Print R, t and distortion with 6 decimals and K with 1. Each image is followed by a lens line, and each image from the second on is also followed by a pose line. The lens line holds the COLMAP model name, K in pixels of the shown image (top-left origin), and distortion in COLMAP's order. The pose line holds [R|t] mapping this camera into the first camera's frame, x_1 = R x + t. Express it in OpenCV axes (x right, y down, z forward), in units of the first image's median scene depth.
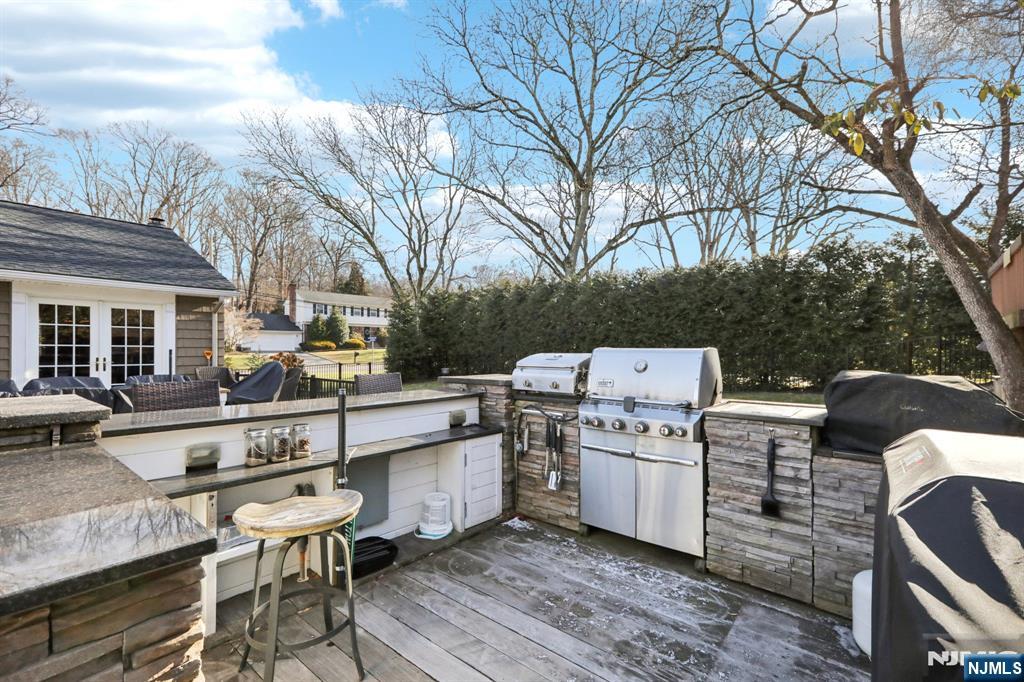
lens RADIAL K [[459.5, 0, 512.0], [0, 459.5, 341.0], [0, 0, 1]] dist [-0.000222, 0.000220]
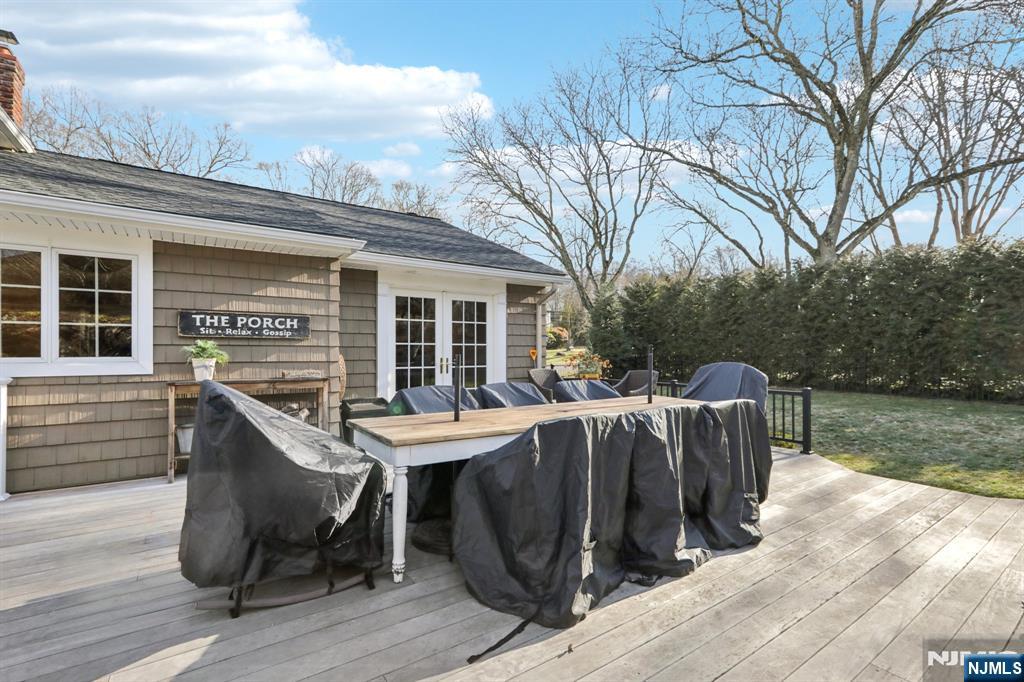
lens RADIAL K [[472.9, 0, 511.4], [0, 472.9, 346.4], [0, 0, 1]] dist [0.000176, 0.000187]
pose [[0.962495, -0.008236, -0.271173, -0.442683], [0.010568, 0.999919, 0.007140, 0.008468], [0.271092, -0.009738, 0.962504, 0.148895]]
